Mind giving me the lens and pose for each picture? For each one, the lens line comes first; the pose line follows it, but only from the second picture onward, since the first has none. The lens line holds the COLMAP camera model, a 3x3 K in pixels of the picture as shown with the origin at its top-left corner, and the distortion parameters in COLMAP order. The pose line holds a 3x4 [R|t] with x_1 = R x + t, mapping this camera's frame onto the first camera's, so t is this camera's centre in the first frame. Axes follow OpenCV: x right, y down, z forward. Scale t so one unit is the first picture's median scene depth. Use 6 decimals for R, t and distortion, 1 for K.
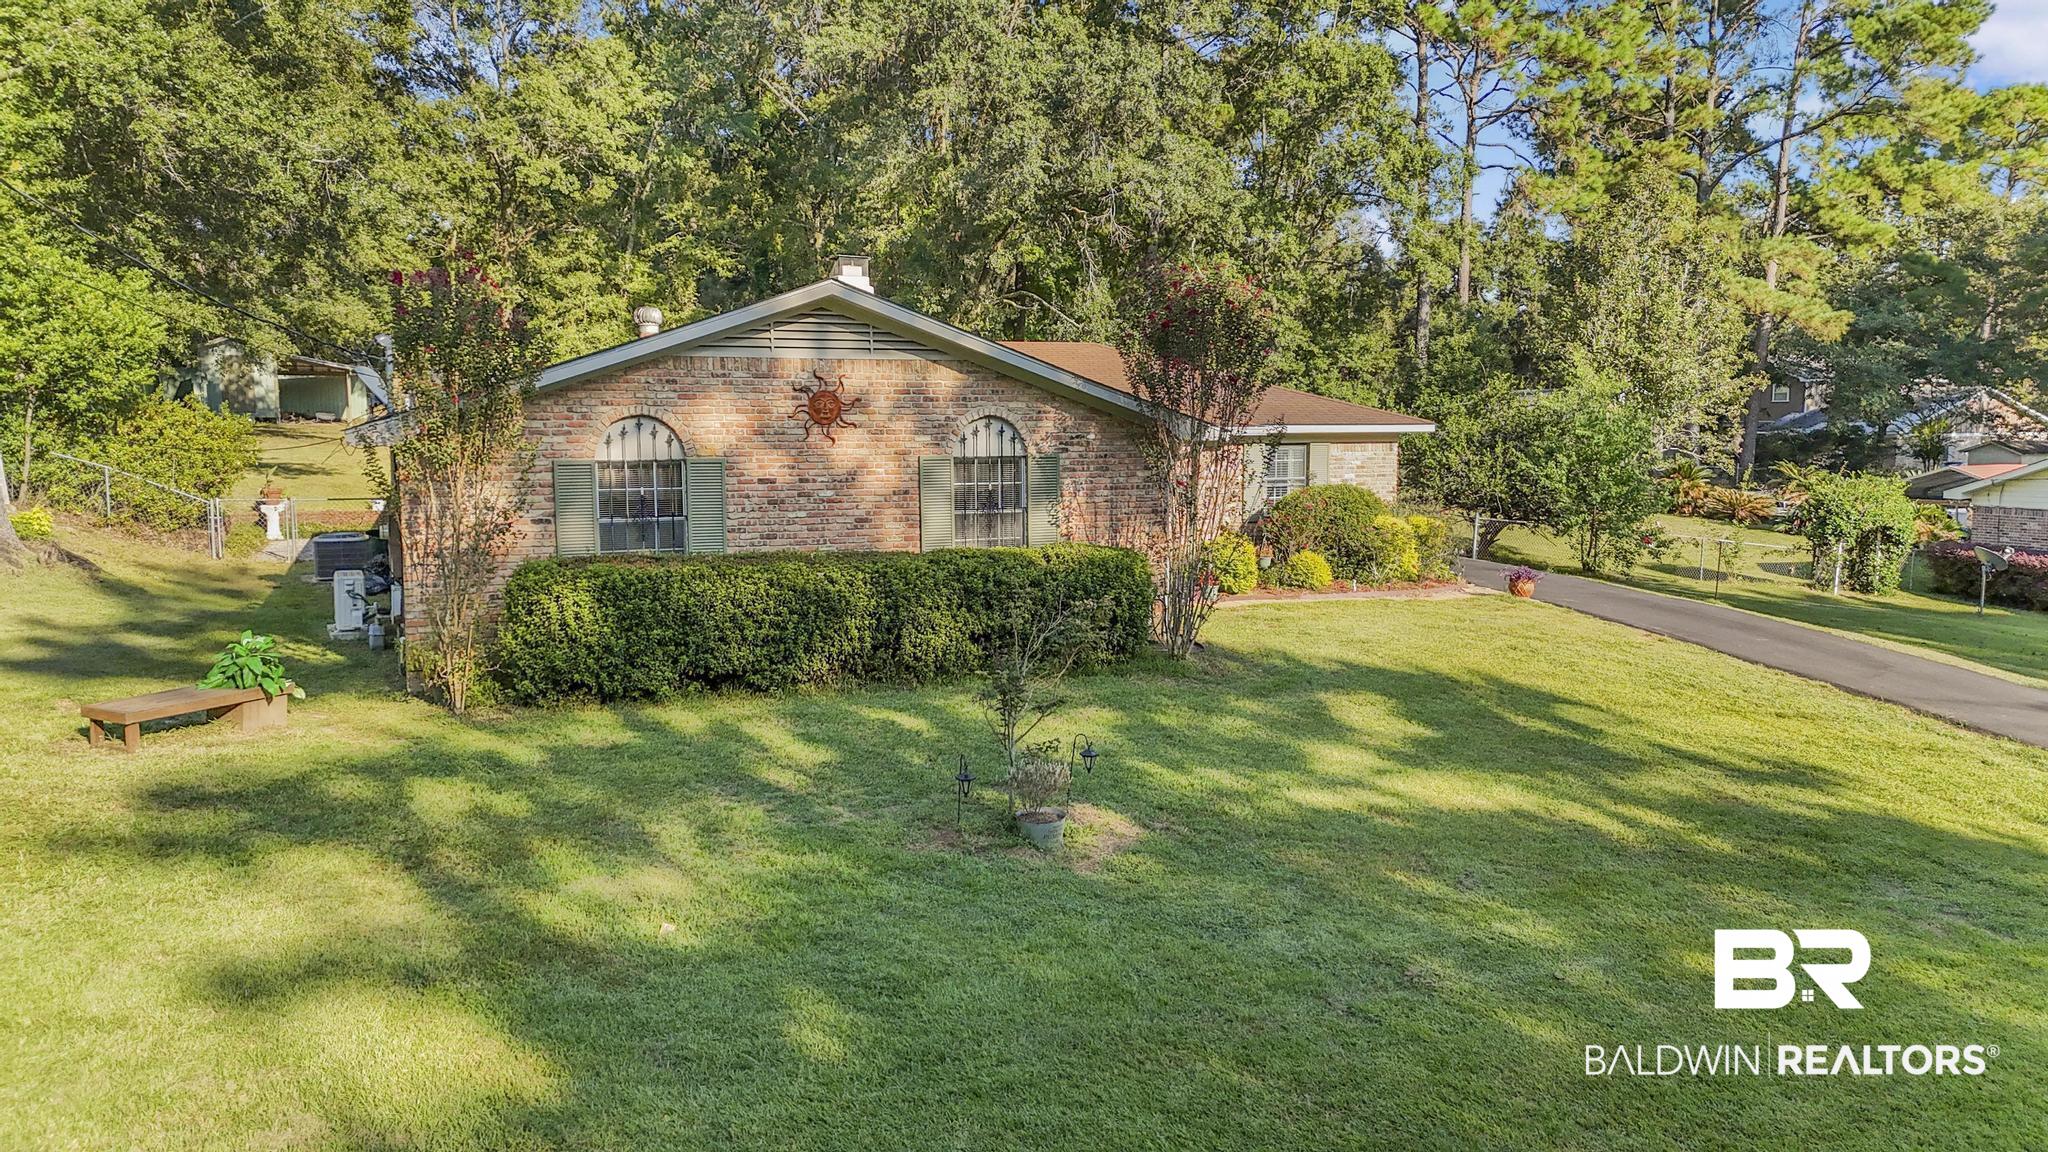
lens RADIAL K [[1509.7, 0, 1024.0], [0, 1509.7, 576.0], [0, 0, 1]] dist [0.092492, -0.121525]
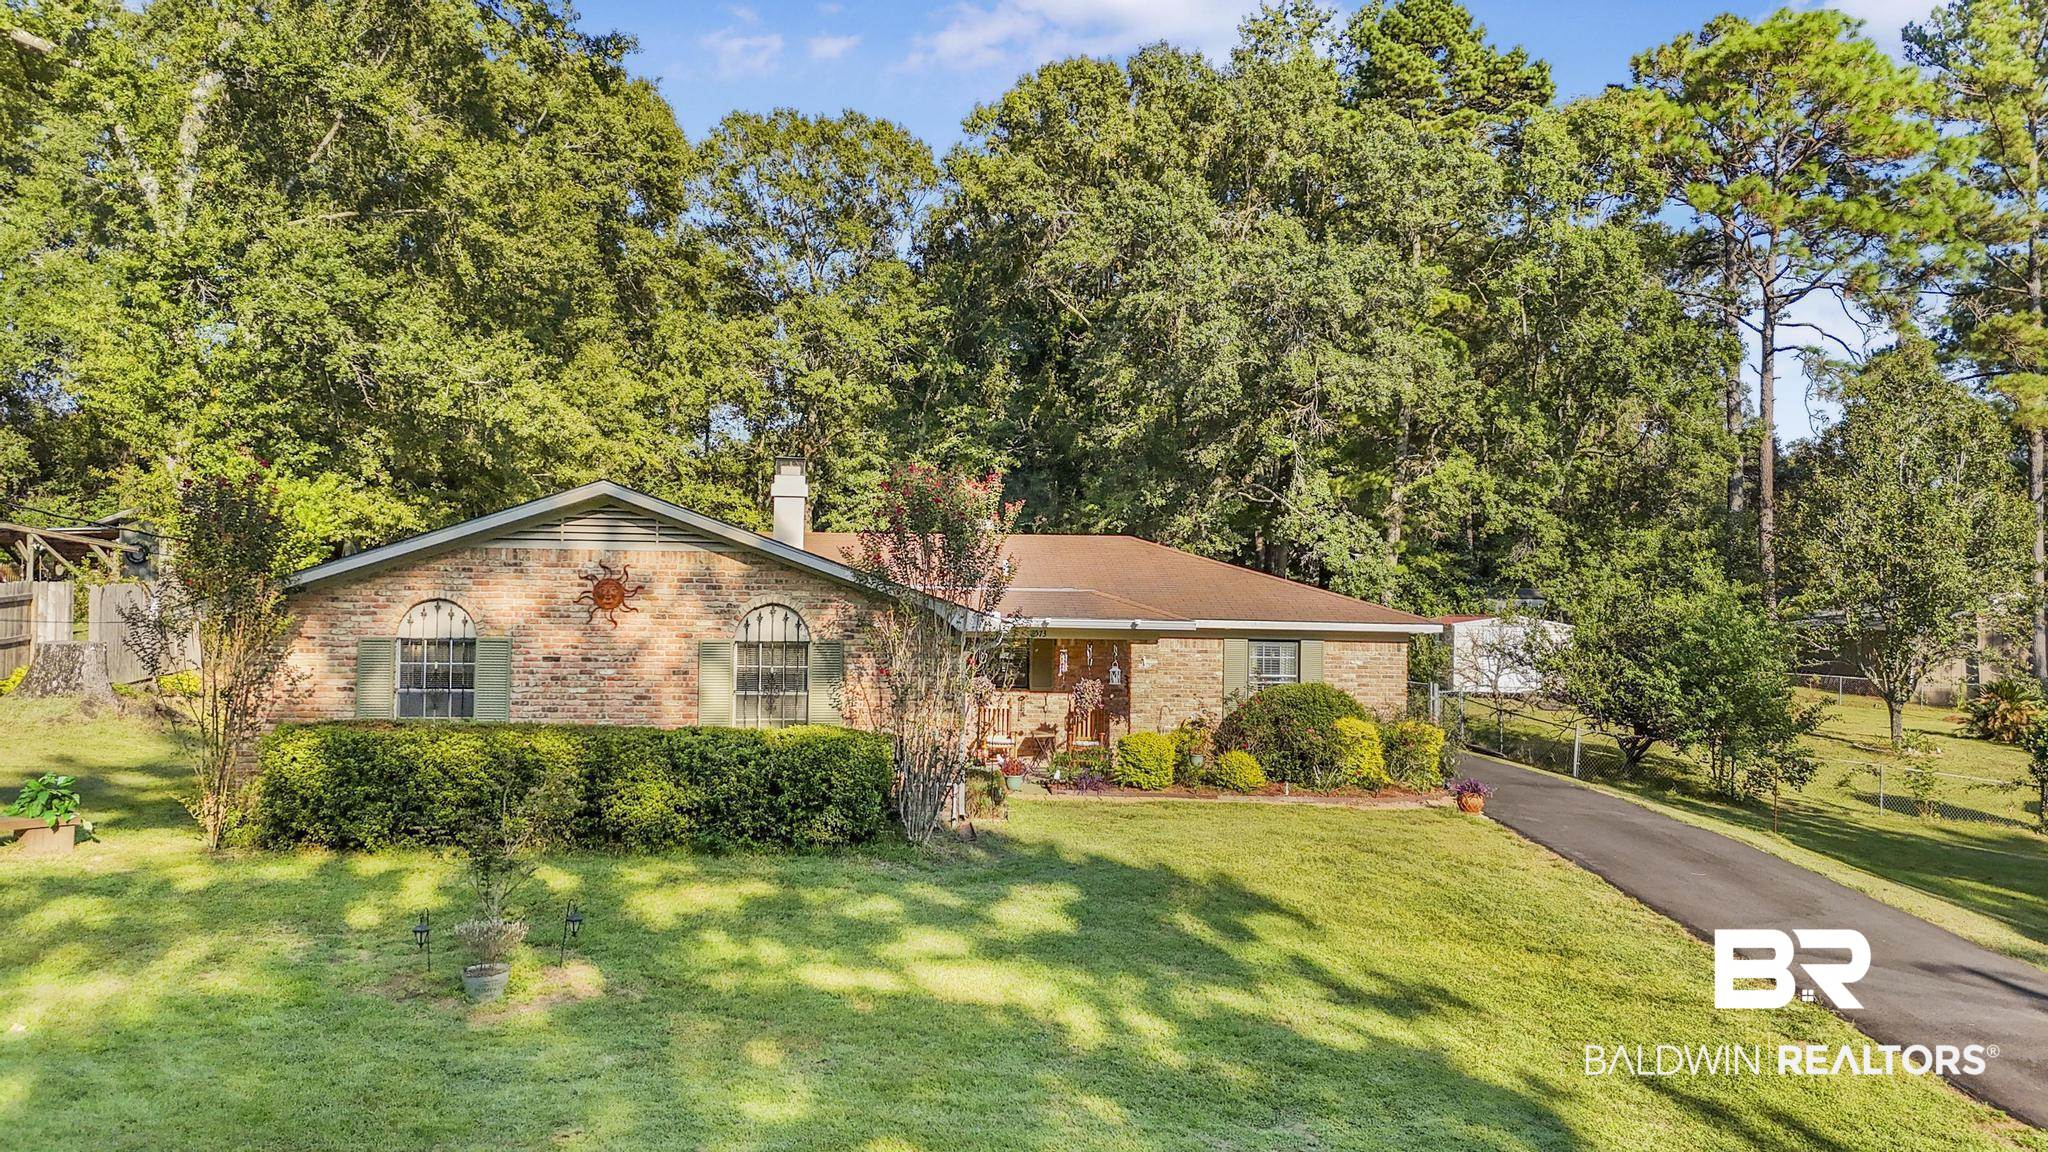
lens RADIAL K [[1557.9, 0, 1023.1], [0, 1557.9, 529.7], [0, 0, 1]] dist [0.109413, -0.132895]
pose [[0.959447, 0.002524, -0.281877, 0.446177], [-0.046367, 0.987753, -0.148977, -0.000644], [0.278049, 0.156005, 0.947814, -0.008941]]
